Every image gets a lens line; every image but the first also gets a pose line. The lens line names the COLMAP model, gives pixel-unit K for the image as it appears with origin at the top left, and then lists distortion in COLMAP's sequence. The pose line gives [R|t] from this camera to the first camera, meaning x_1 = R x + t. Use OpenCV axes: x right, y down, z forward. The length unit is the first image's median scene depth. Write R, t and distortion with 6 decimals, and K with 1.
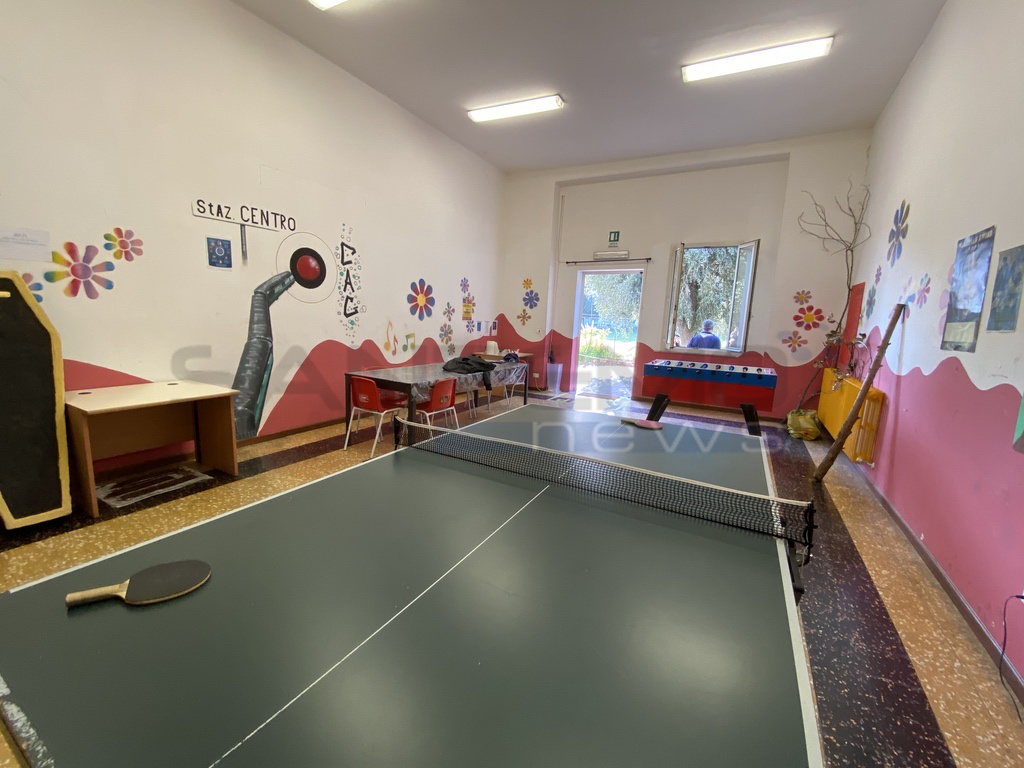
lens RADIAL K [[420.4, 0, 512.8], [0, 420.4, 384.7], [0, 0, 1]] dist [-0.033334, -0.002575]
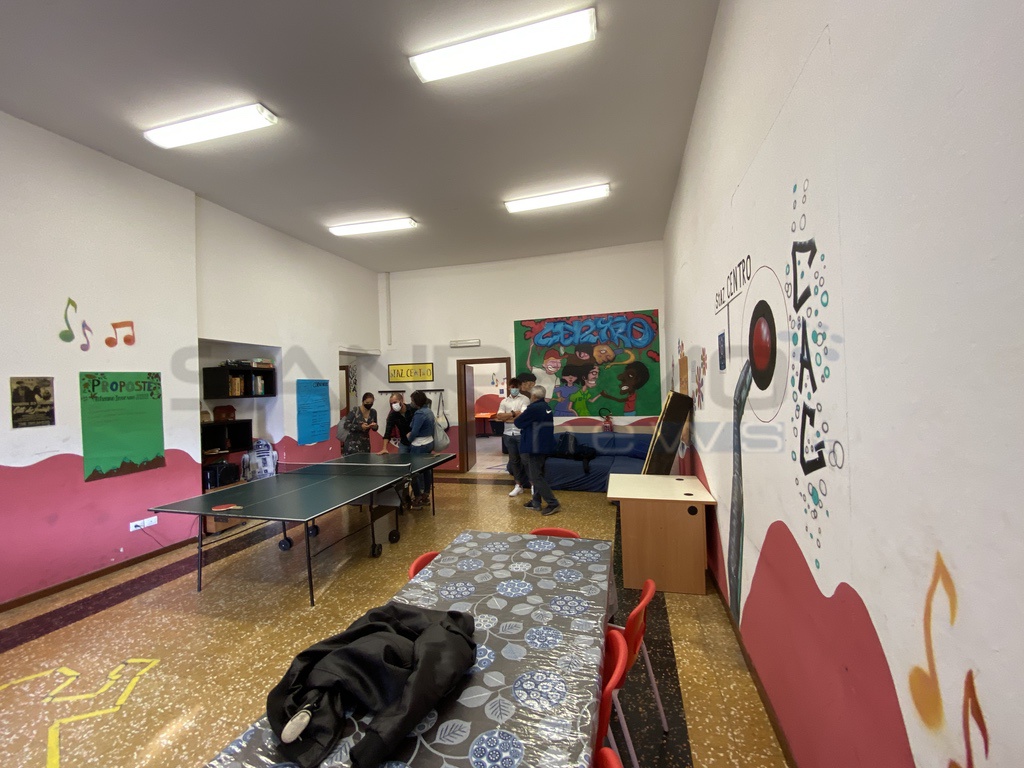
lens RADIAL K [[420.4, 0, 513.5], [0, 420.4, 385.3], [0, 0, 1]] dist [-0.033334, -0.002575]
pose [[-0.965856, -0.023569, -0.258005, -0.110396], [-0.061953, 0.987973, 0.141671, -0.258171], [0.251563, 0.152818, -0.955700, 1.242346]]
